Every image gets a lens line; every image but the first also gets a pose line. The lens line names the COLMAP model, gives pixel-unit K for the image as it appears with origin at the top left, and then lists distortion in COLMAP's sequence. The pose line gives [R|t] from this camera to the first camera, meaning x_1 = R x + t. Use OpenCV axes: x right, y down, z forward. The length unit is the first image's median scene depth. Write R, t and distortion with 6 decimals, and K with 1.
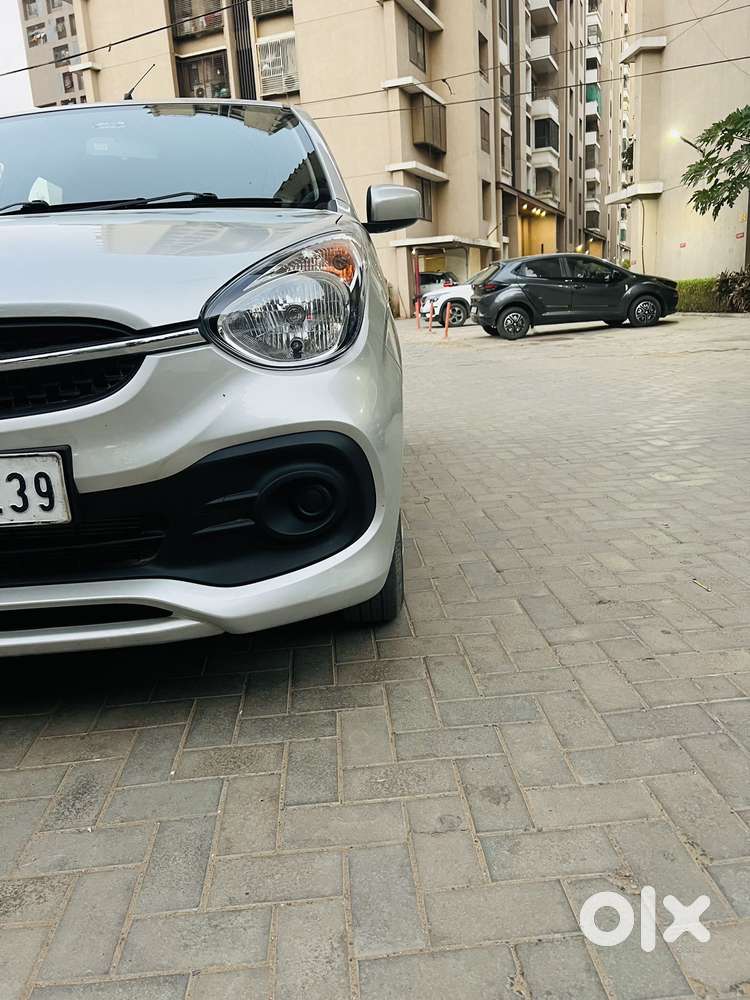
lens RADIAL K [[755.9, 0, 373.5], [0, 755.9, 494.8], [0, 0, 1]] dist [0.049284, -0.058842]
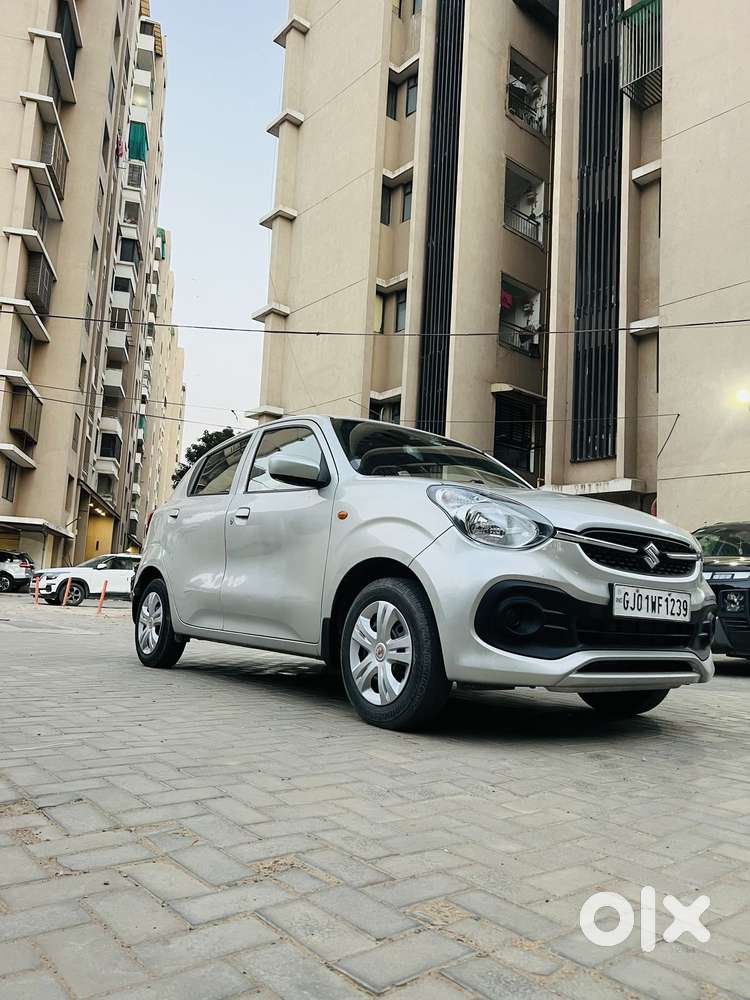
lens RADIAL K [[755.9, 0, 373.9], [0, 755.9, 501.3], [0, 0, 1]] dist [0.049284, -0.058842]
pose [[0.807523, 0.186286, 0.559646, -1.205479], [0.038654, 0.930063, -0.365360, 0.239948], [-0.588568, 0.316669, 0.743847, -0.157320]]
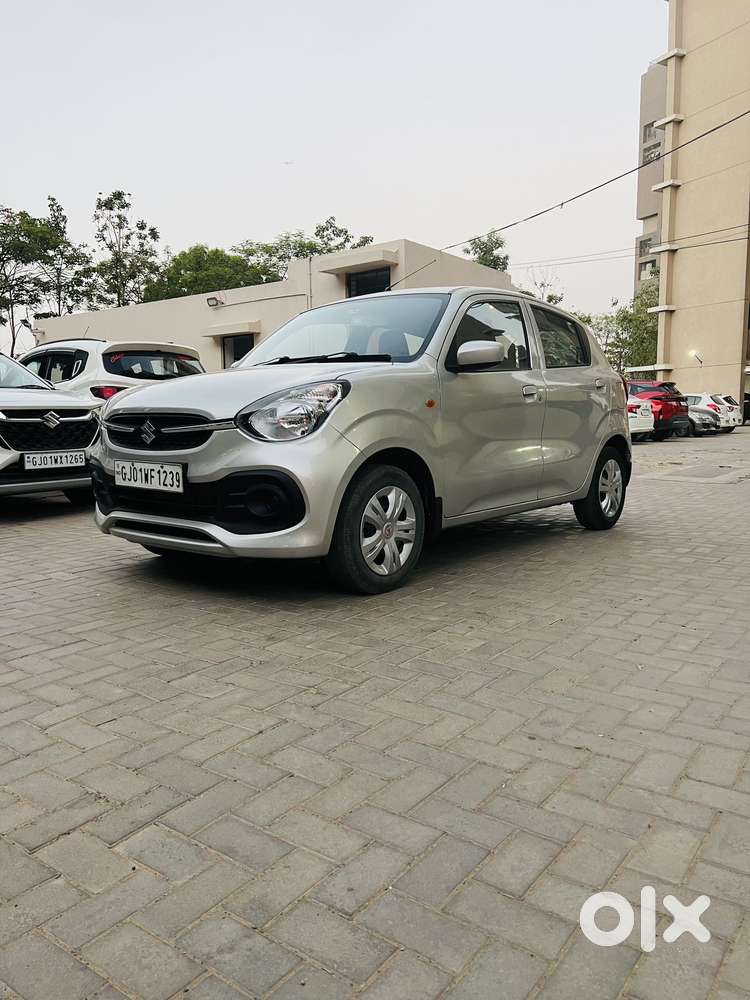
lens RADIAL K [[755.9, 0, 382.0], [0, 755.9, 504.3], [0, 0, 1]] dist [0.049284, -0.058842]
pose [[0.762836, 0.133602, -0.632638, 0.771937], [-0.199022, 0.979434, -0.033142, 0.011121], [0.615200, 0.151191, 0.773738, -0.243561]]
